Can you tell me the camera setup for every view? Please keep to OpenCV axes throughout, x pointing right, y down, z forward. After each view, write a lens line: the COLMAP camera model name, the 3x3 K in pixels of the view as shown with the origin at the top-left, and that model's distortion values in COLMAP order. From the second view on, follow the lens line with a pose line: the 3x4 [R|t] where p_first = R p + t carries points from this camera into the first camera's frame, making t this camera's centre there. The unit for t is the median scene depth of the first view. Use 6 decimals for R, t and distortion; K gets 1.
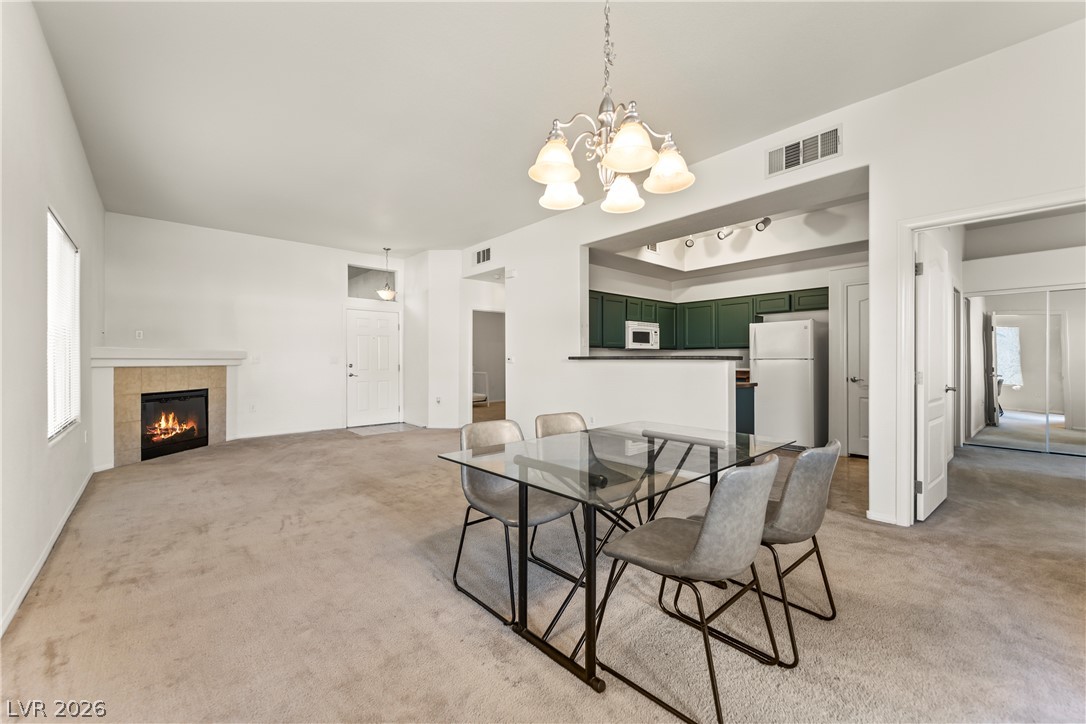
lens RADIAL K [[428.9, 0, 535.8], [0, 428.9, 361.7], [0, 0, 1]] dist [0.007852, -0.006921]
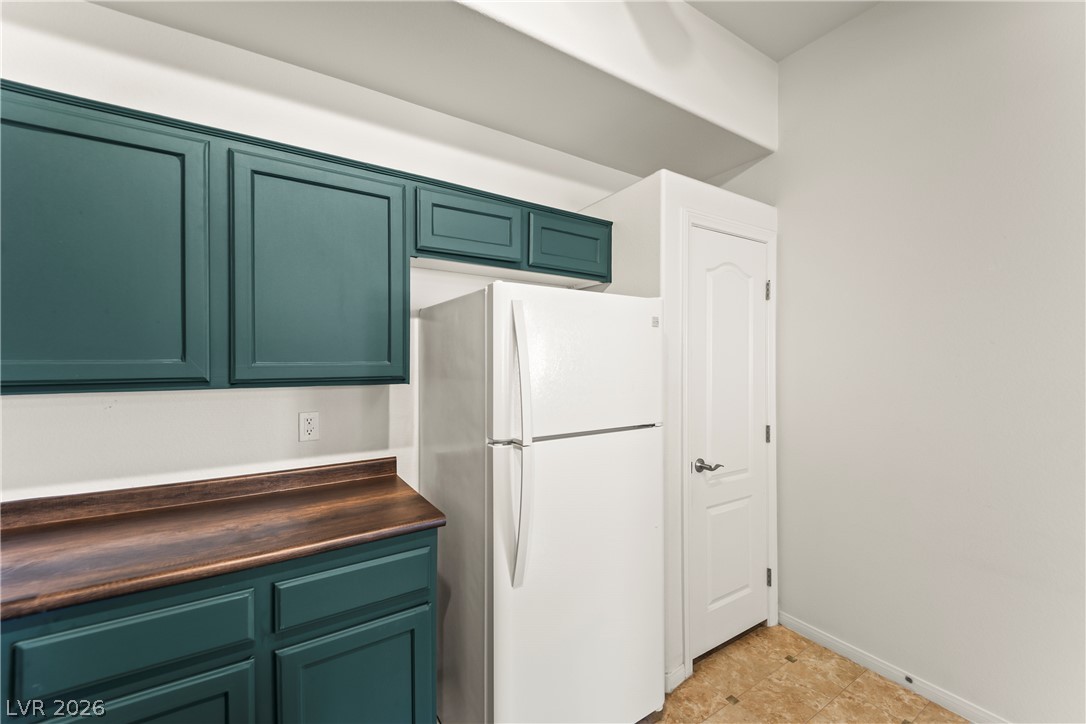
lens RADIAL K [[428.9, 0, 551.0], [0, 428.9, 360.0], [0, 0, 1]] dist [0.007852, -0.006921]
pose [[0.140032, 0.005141, 0.990134, 0.272077], [0.002637, 0.999981, -0.005565, -0.044172], [-0.990143, 0.003391, 0.140016, 0.895909]]
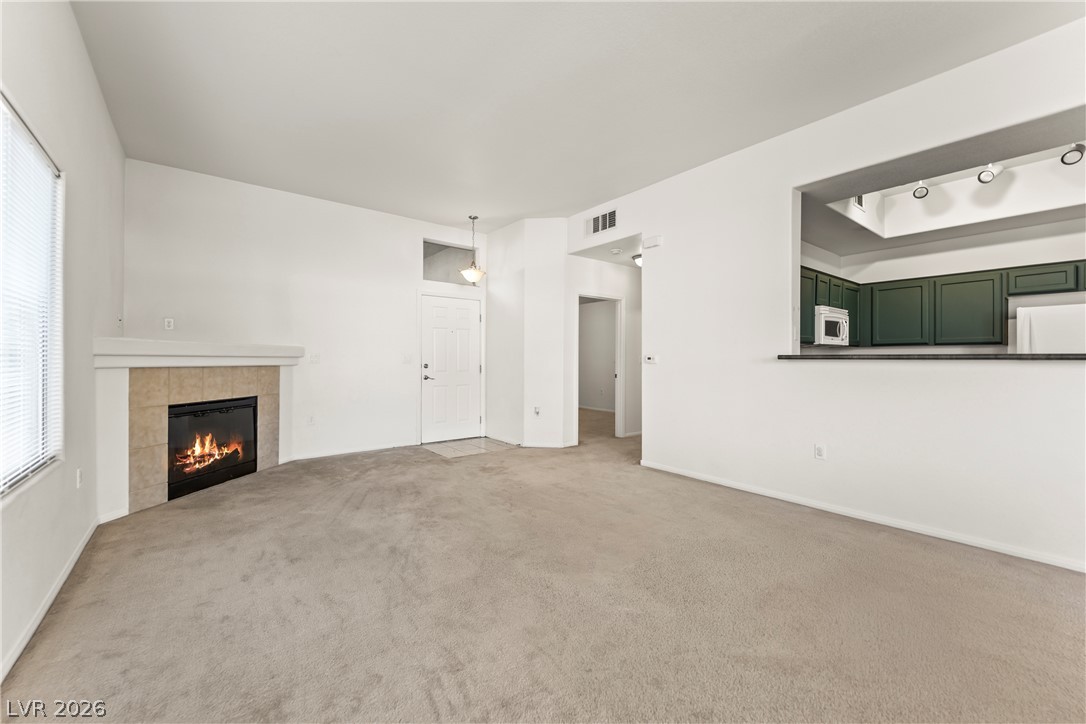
lens RADIAL K [[428.9, 0, 536.0], [0, 428.9, 362.4], [0, 0, 1]] dist [0.007852, -0.006921]
pose [[0.998356, 0.003935, -0.057185, -0.218399], [-0.003816, 0.999990, 0.002187, 0.000175], [0.057193, -0.001965, 0.998361, 0.260973]]
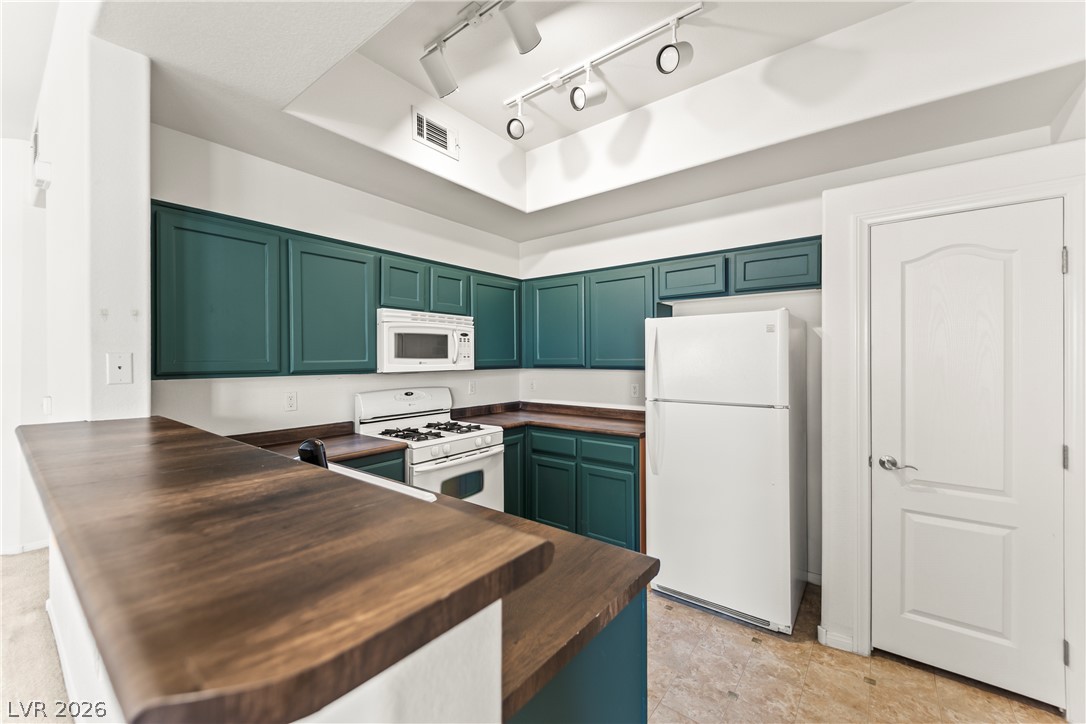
lens RADIAL K [[428.9, 0, 540.4], [0, 428.9, 360.8], [0, 0, 1]] dist [0.007852, -0.006921]
pose [[0.980769, -0.003042, 0.195148, 0.290705], [0.002596, 0.999993, 0.002541, -0.043951], [-0.195155, -0.001985, 0.980770, 0.558130]]
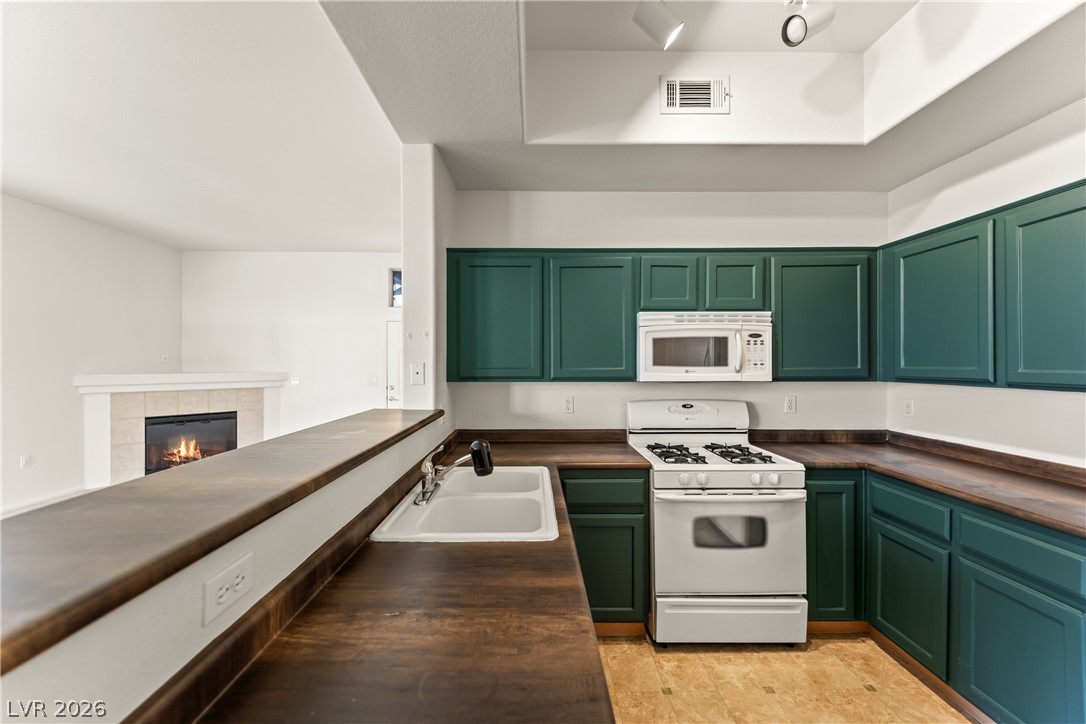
lens RADIAL K [[428.9, 0, 535.9], [0, 428.9, 364.2], [0, 0, 1]] dist [0.007852, -0.006921]
pose [[0.760720, 0.003149, -0.649073, 0.405085], [-0.001440, 0.999994, 0.003165, -0.048756], [0.649079, -0.001473, 0.760719, 0.647003]]
